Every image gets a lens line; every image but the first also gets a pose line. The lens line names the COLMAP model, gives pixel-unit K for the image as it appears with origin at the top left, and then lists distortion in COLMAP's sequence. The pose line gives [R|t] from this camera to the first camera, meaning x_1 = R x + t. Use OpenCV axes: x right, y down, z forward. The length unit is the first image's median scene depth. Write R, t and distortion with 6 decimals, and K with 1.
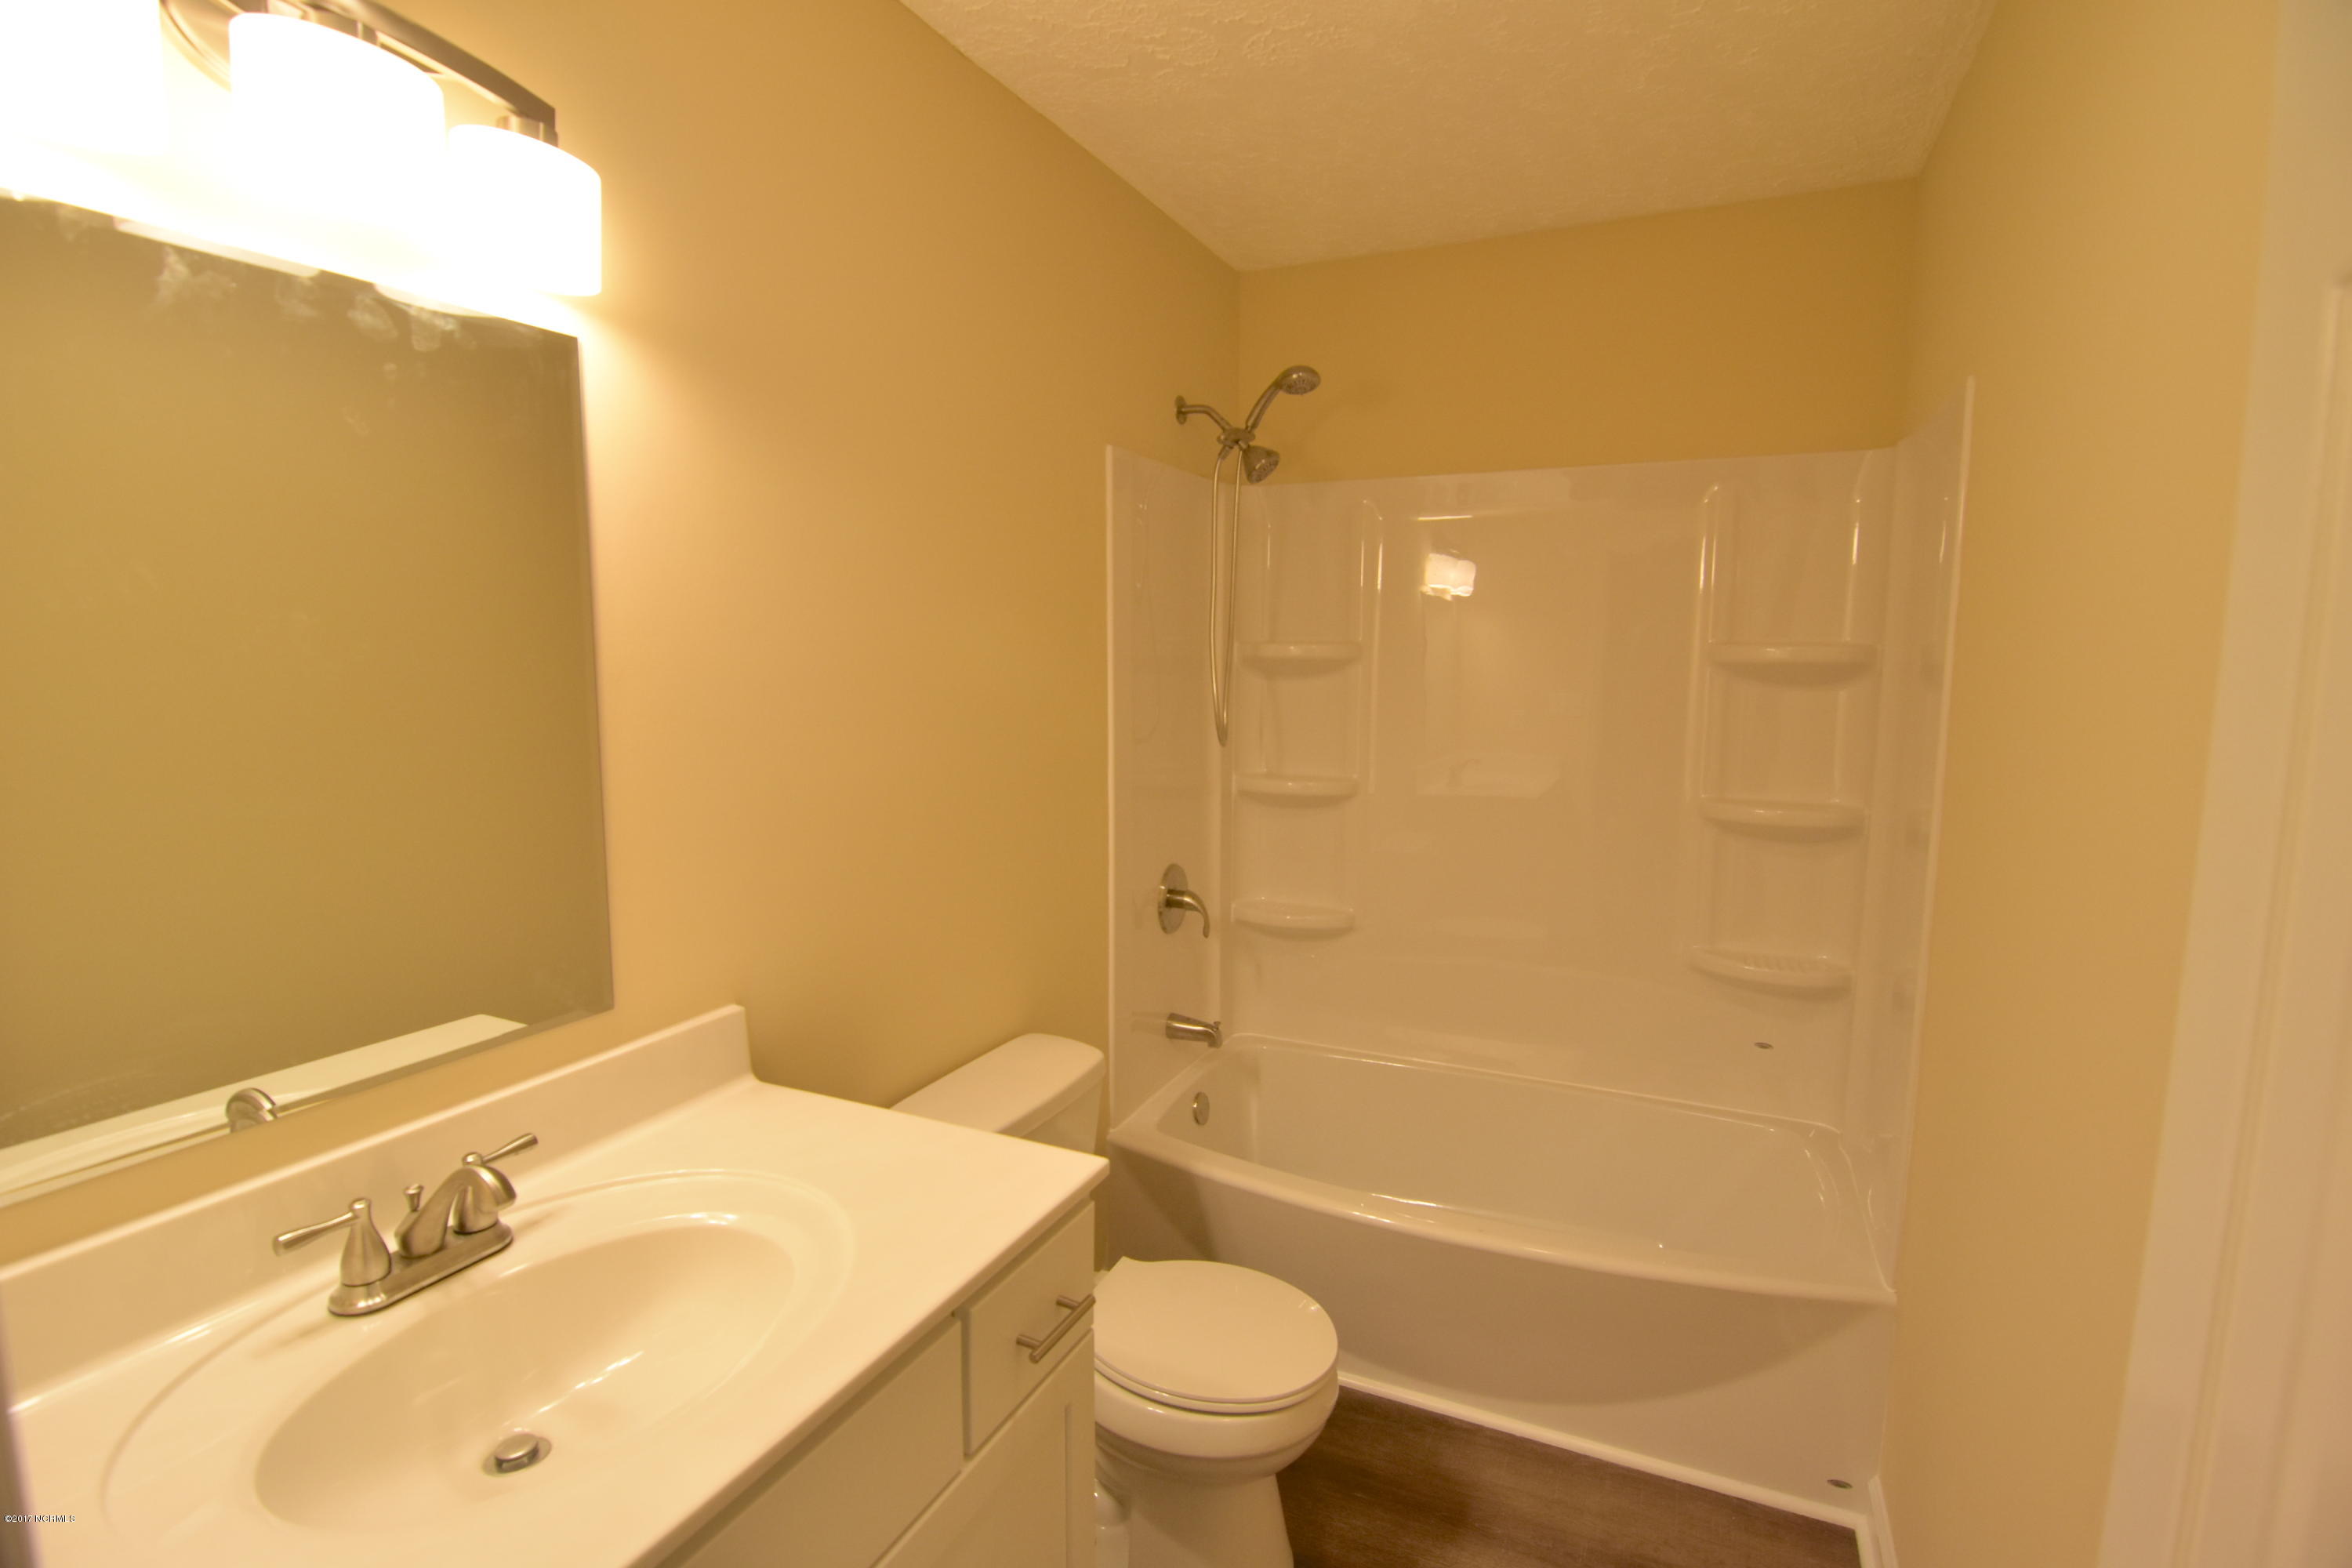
lens RADIAL K [[1129.3, 0, 1165.4], [0, 1129.3, 780.5], [0, 0, 1]] dist [-0.005501, -0.012560]
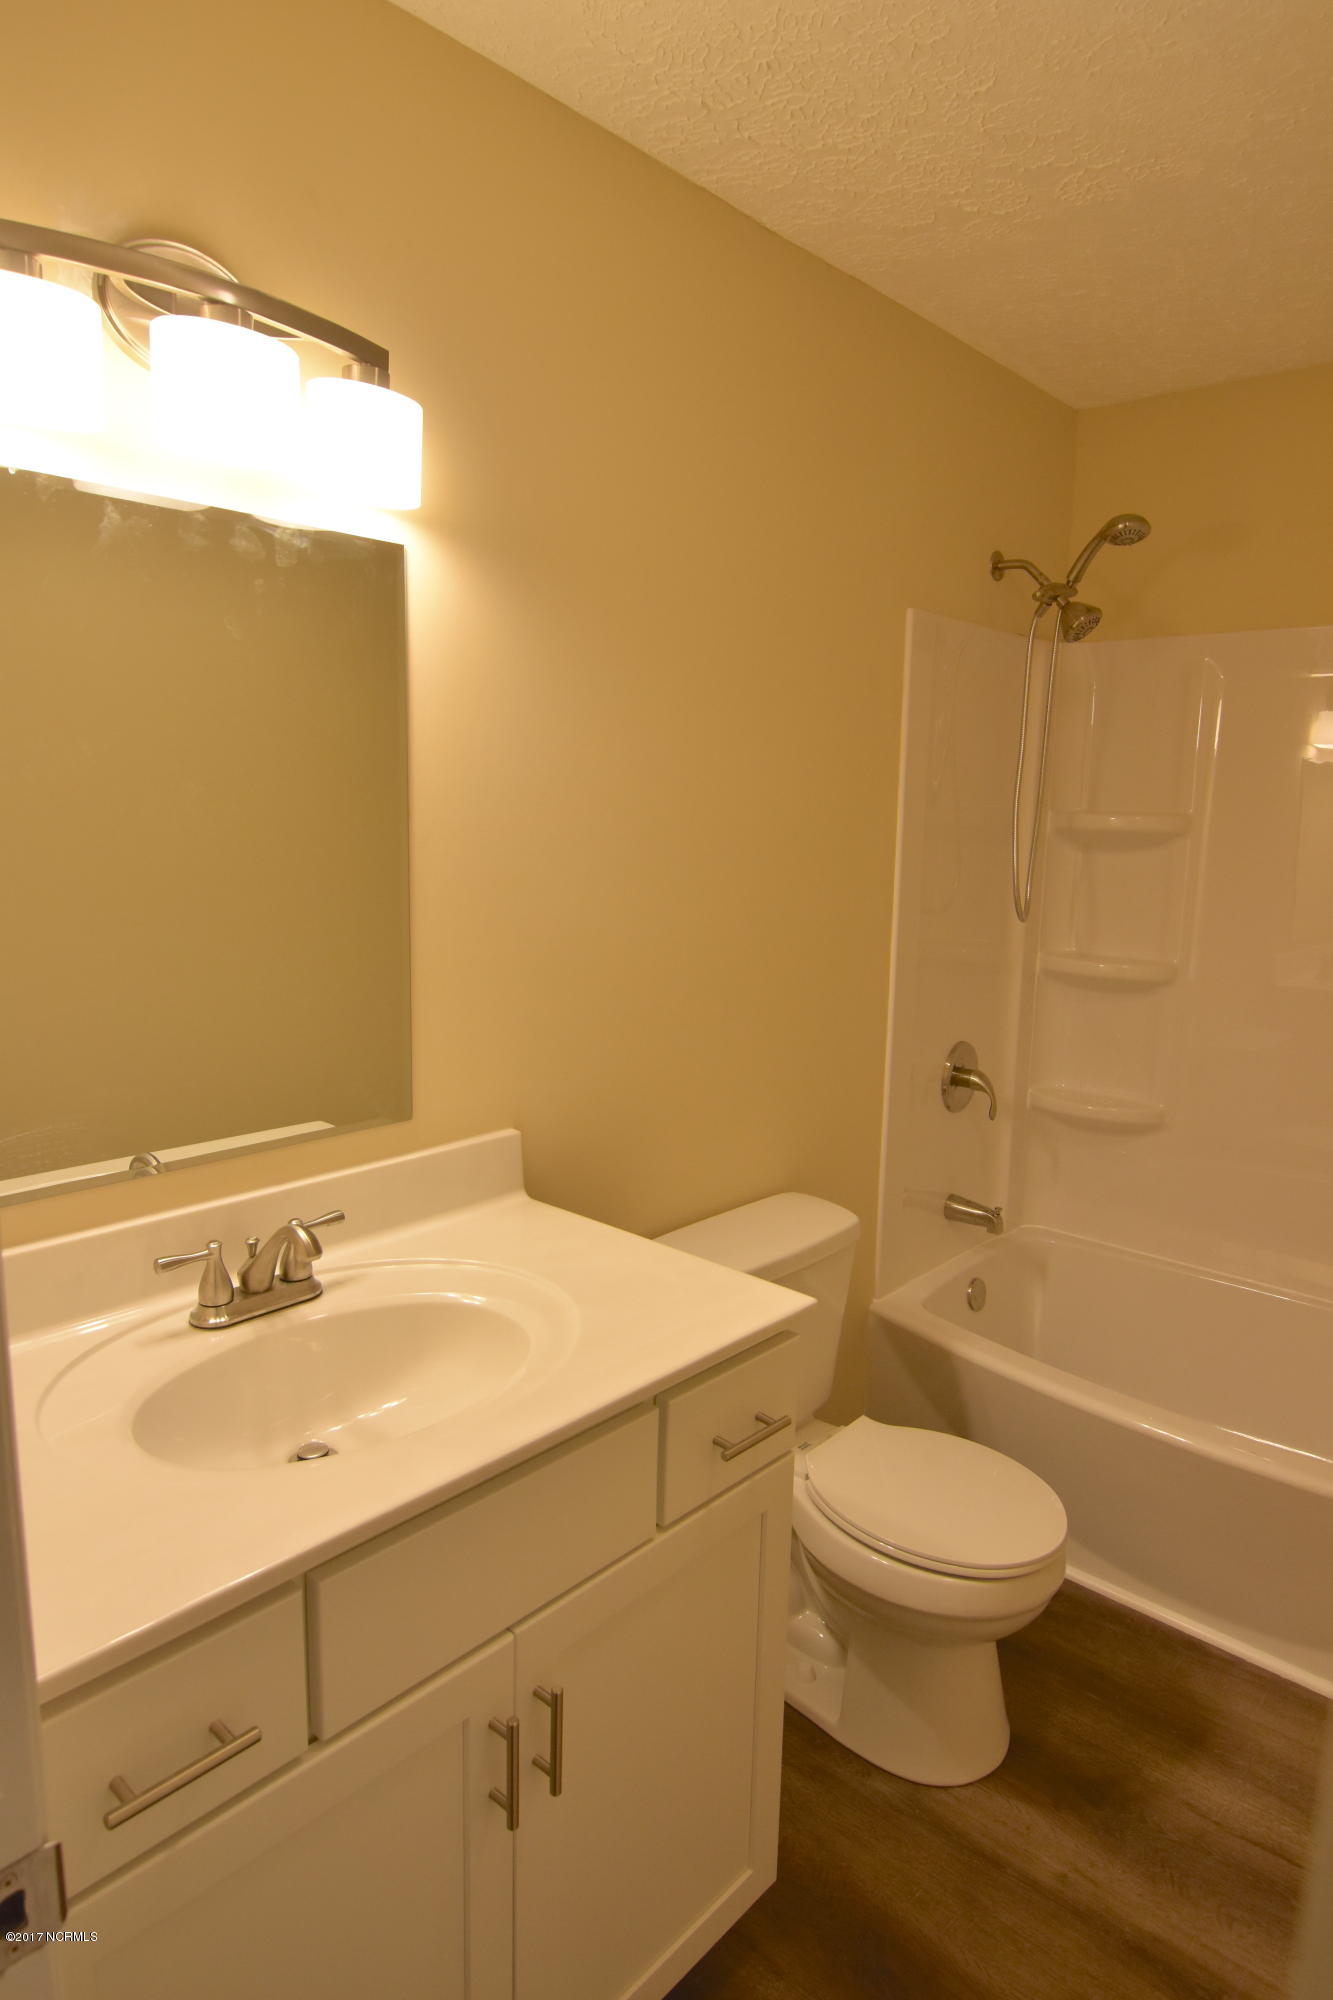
lens RADIAL K [[1213.9, 0, 666.5], [0, 1213.9, 1000.0], [0, 0, 1]] dist [-0.001667, -0.016645]
pose [[0.955455, 0.062512, -0.288440, 0.099817], [-0.050926, 0.997572, 0.047505, 0.003561], [0.290709, -0.030699, 0.956319, -0.106967]]
